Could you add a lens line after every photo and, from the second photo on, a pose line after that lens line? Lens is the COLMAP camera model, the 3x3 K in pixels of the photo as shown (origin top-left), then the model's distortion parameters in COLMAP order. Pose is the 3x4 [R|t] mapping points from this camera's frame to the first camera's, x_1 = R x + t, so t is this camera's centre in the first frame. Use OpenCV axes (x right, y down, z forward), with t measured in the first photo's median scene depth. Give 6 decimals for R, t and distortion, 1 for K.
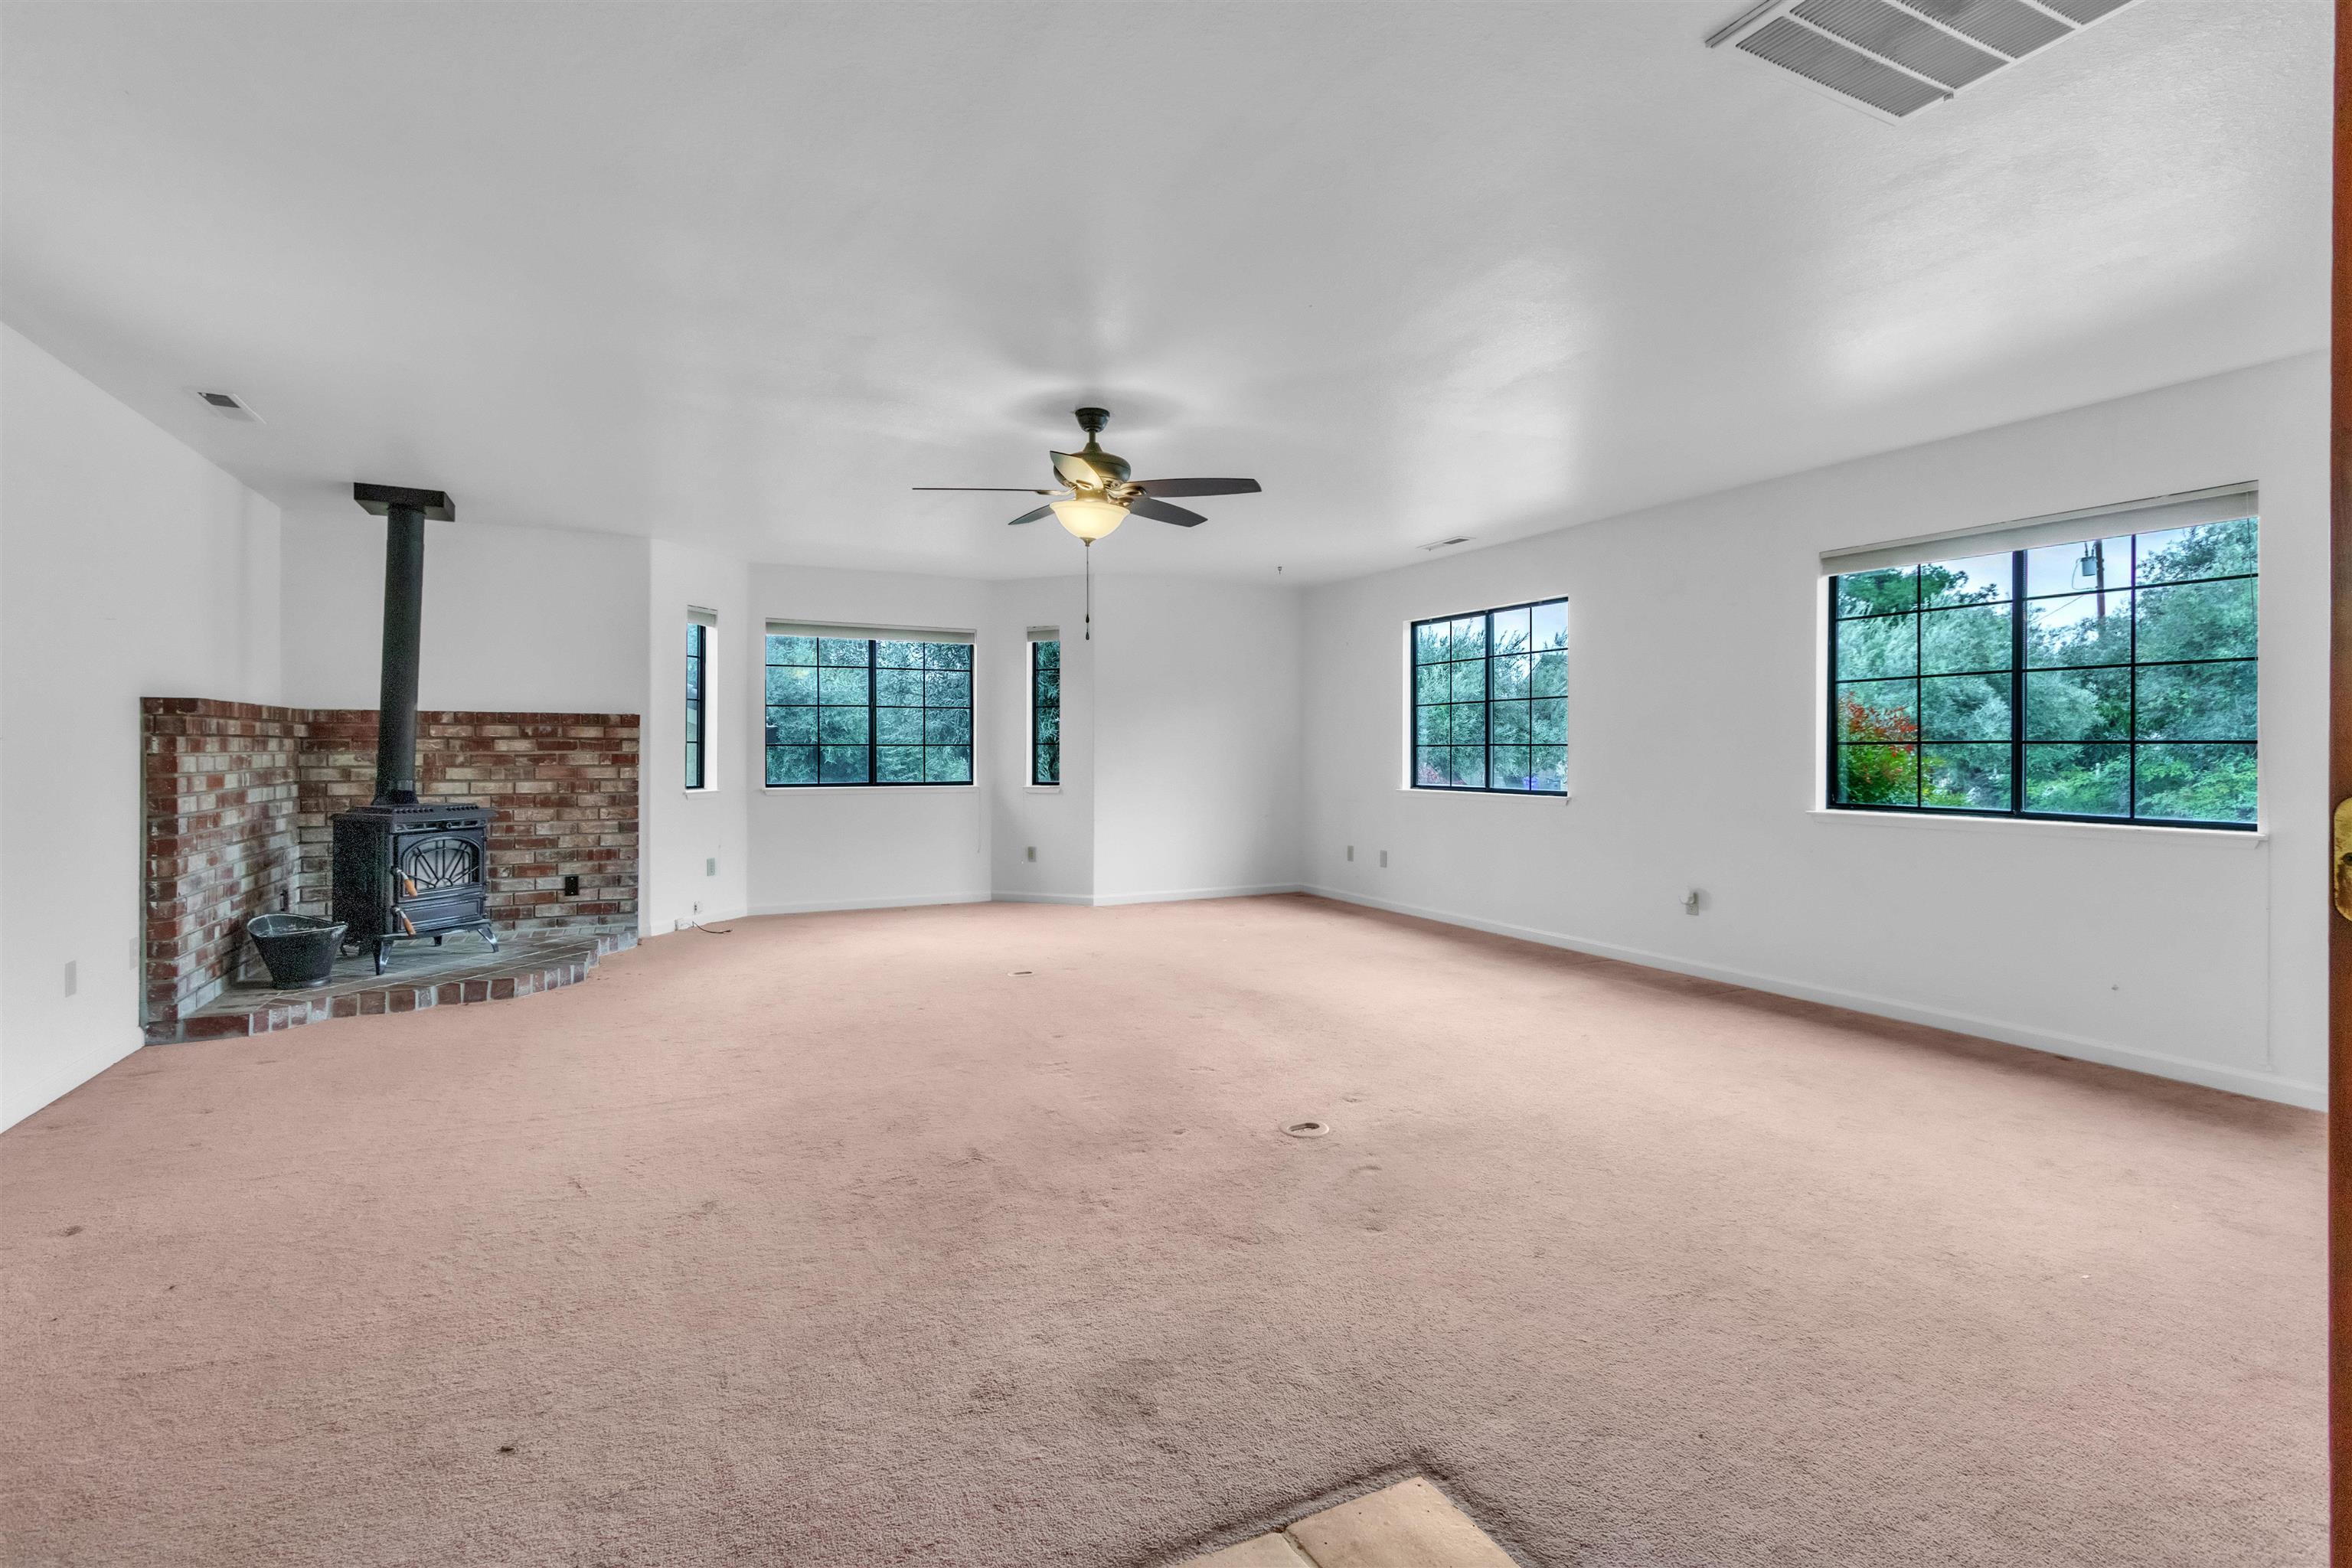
lens RADIAL K [[1070.7, 0, 1178.1], [0, 1070.7, 747.9], [0, 0, 1]] dist [0.009433, 0.000088]
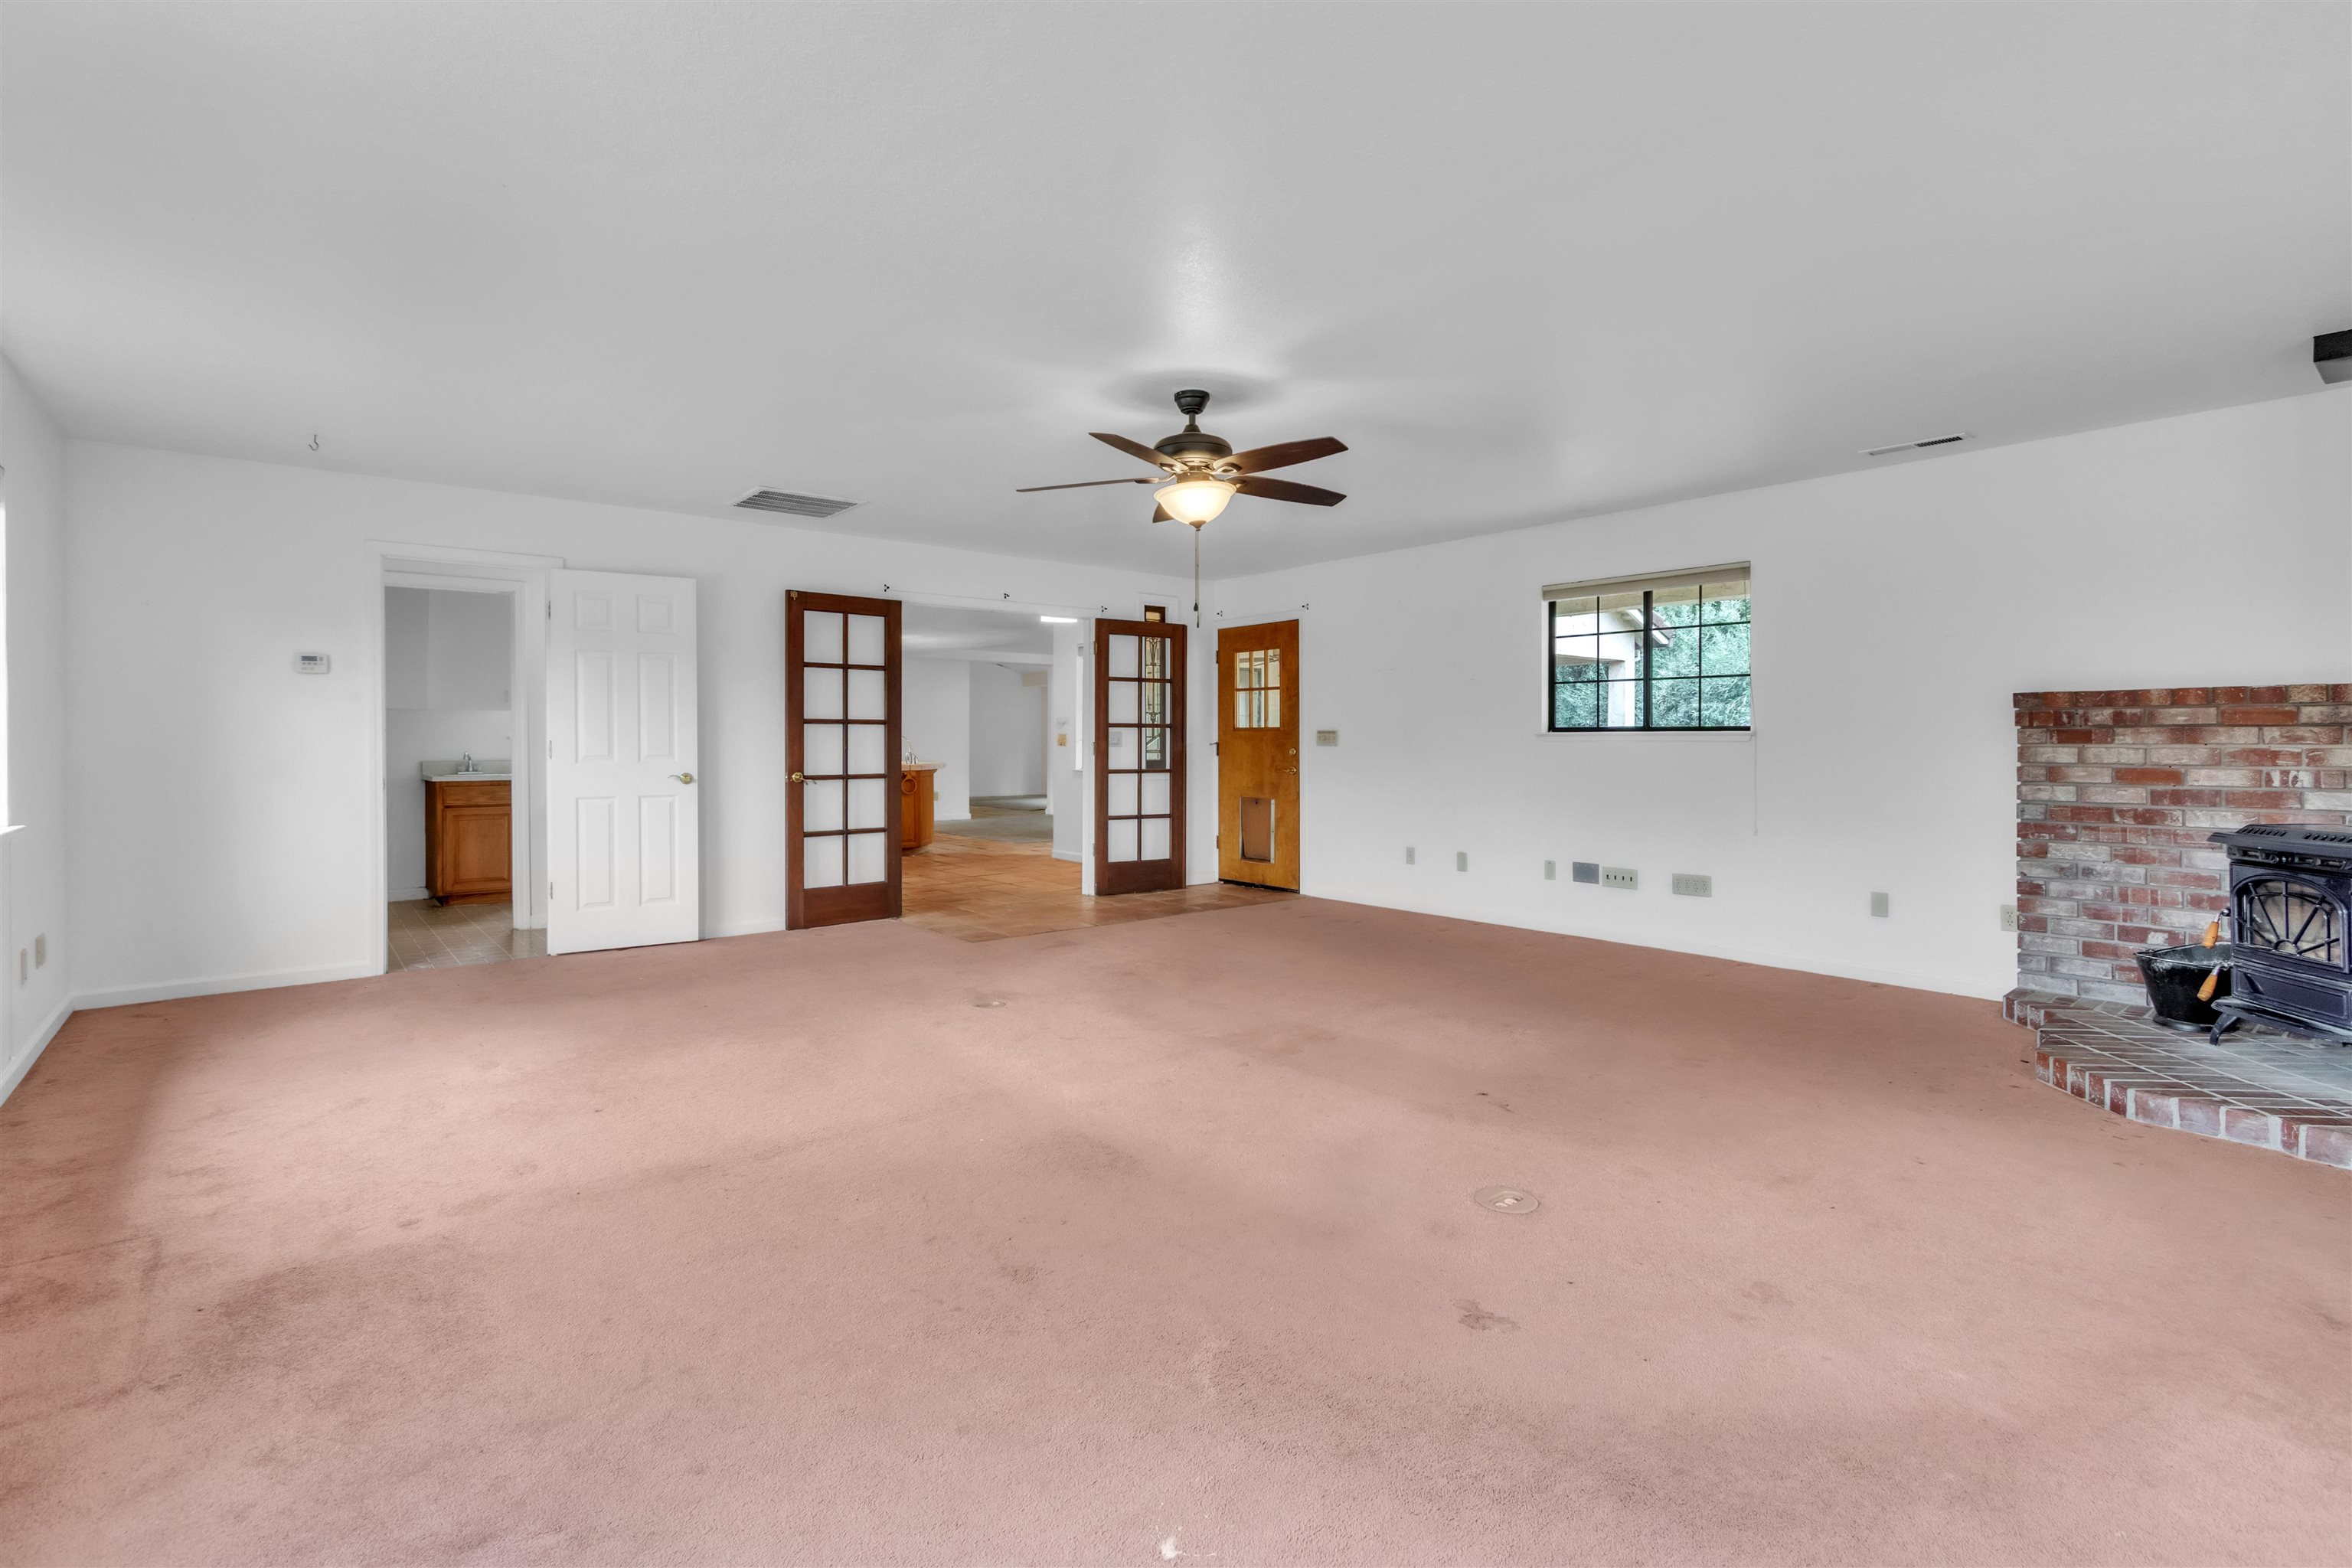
lens RADIAL K [[1092.5, 0, 1180.4], [0, 1092.5, 737.7], [0, 0, 1]] dist [0.008927, -0.001161]
pose [[-0.973890, 0.003180, -0.226999, 0.102192], [0.003859, 0.999989, -0.002549, -0.001978], [0.226988, -0.003358, -0.973892, 1.274388]]
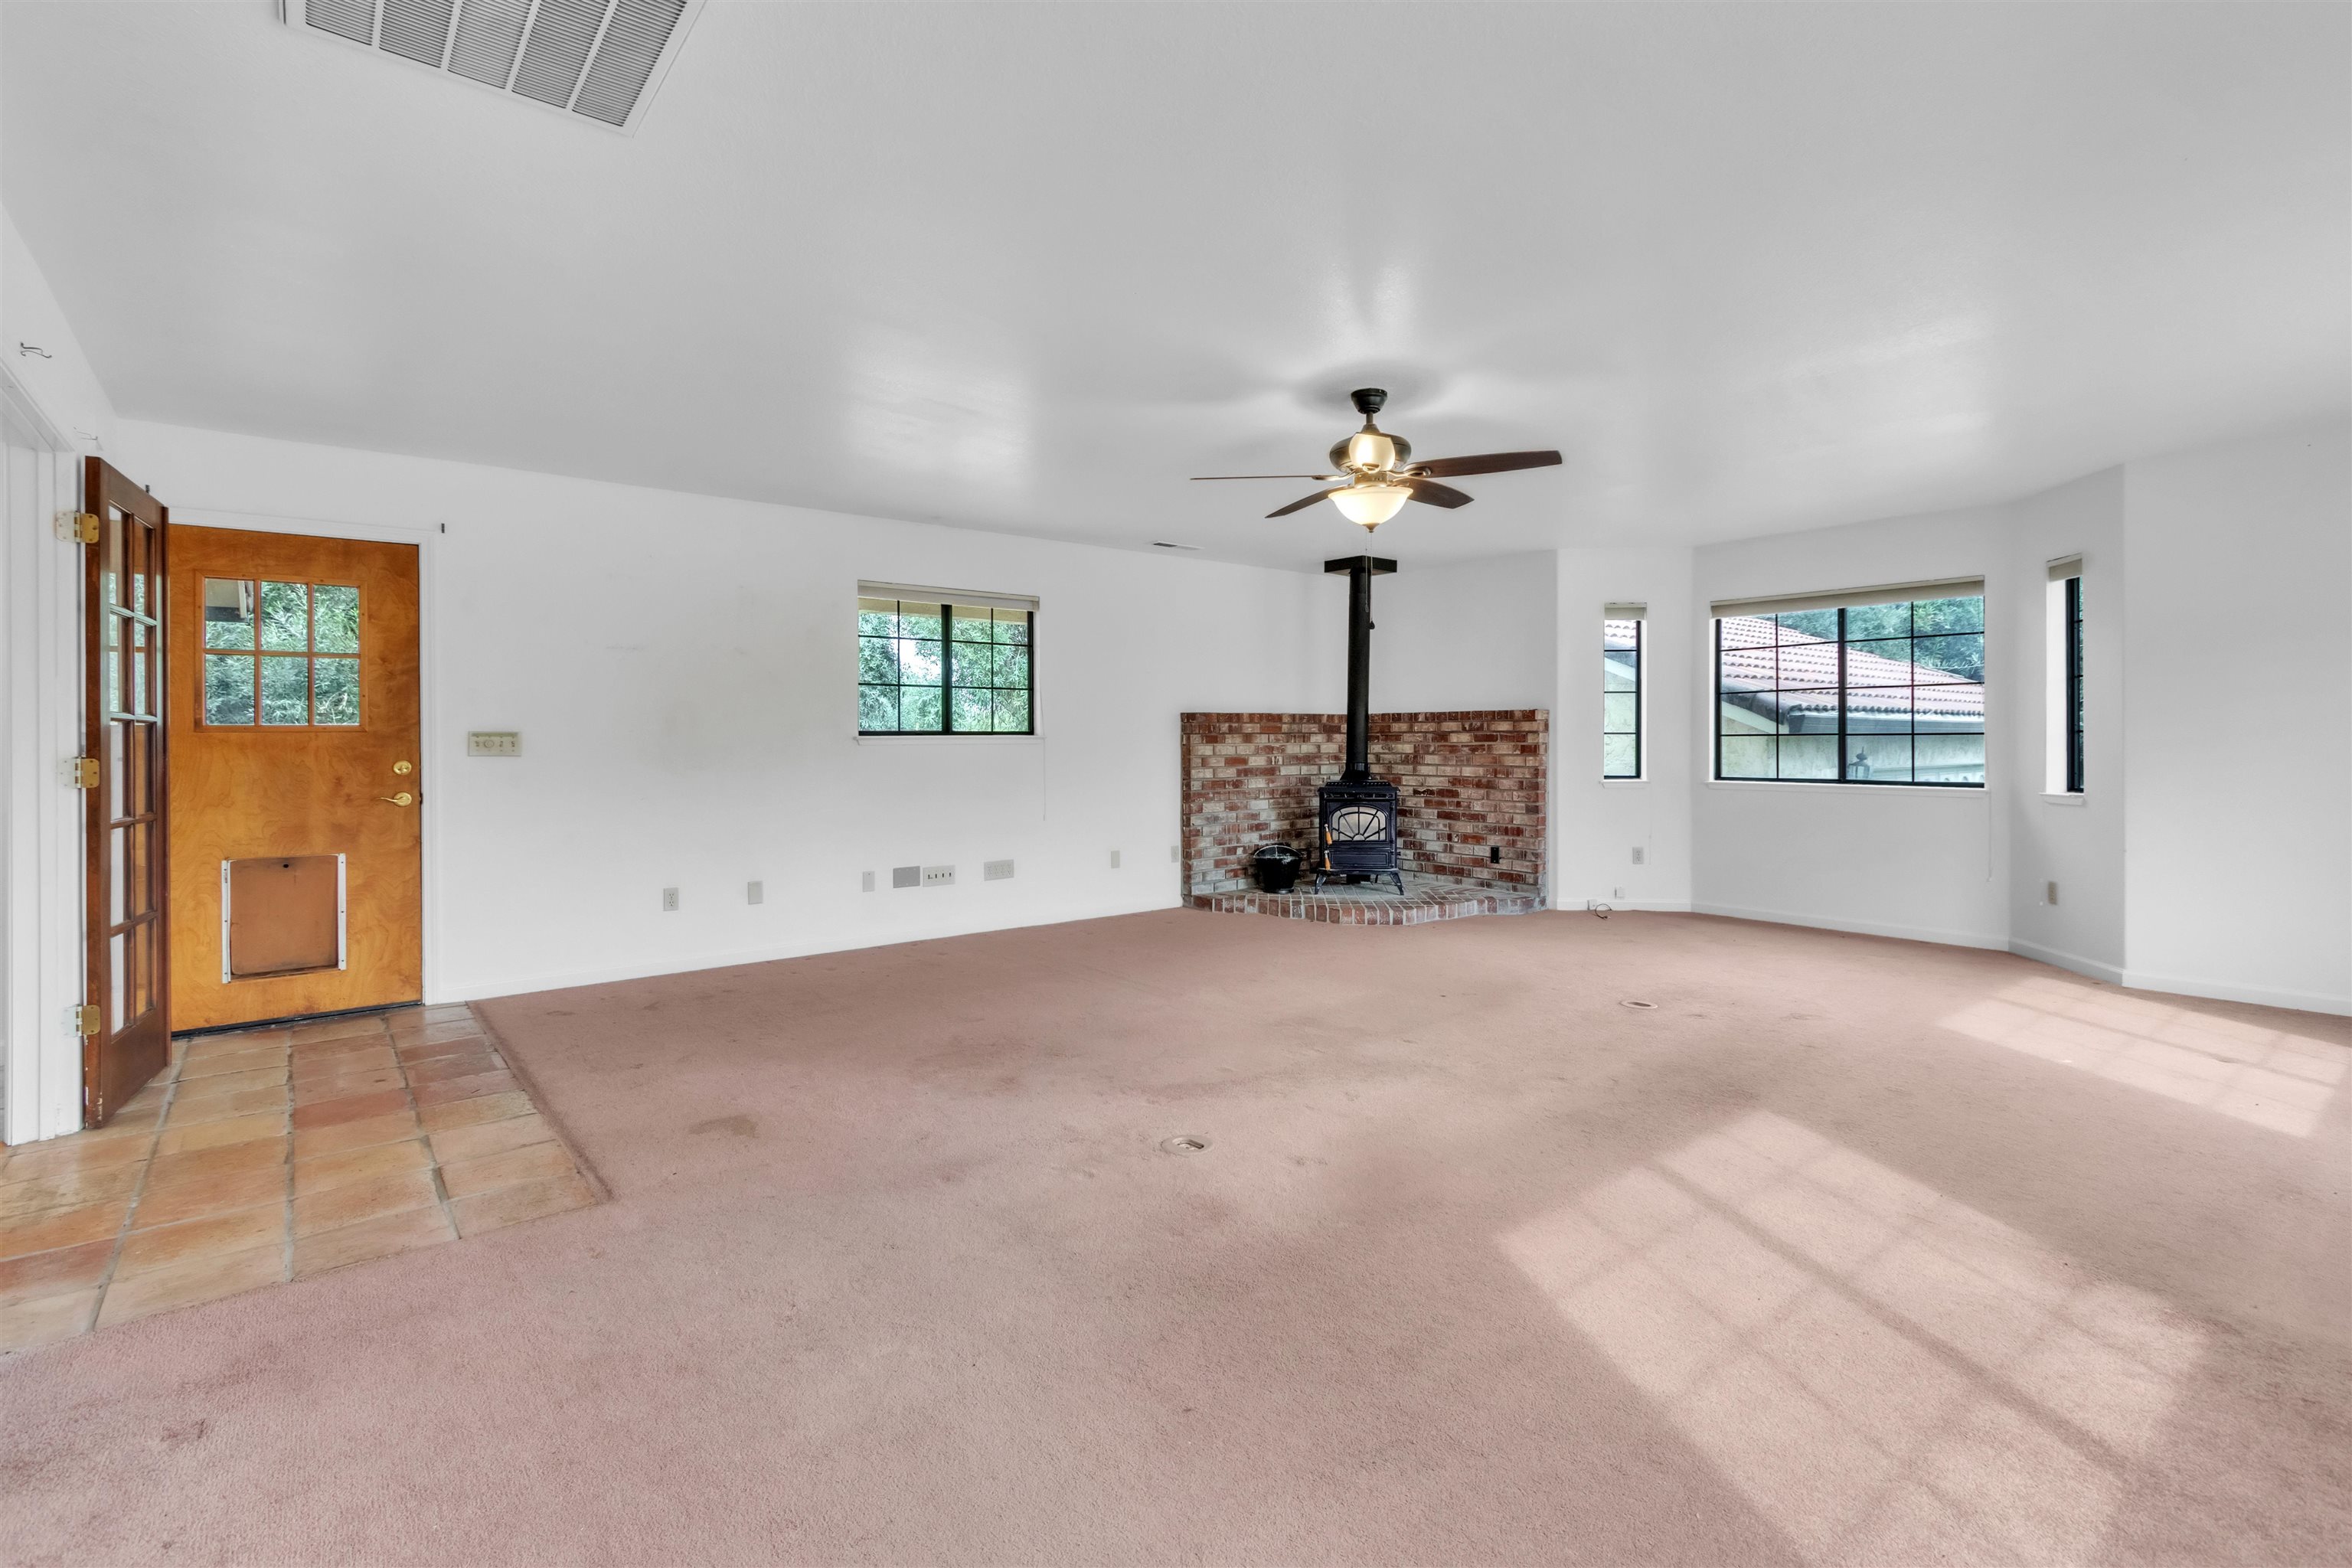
lens RADIAL K [[1092.5, 0, 1180.4], [0, 1092.5, 737.7], [0, 0, 1]] dist [0.008927, -0.001161]
pose [[0.220528, 0.000799, -0.975380, 0.548985], [0.006694, 0.999975, 0.002333, -0.007355], [0.975358, -0.007044, 0.220517, 0.395166]]
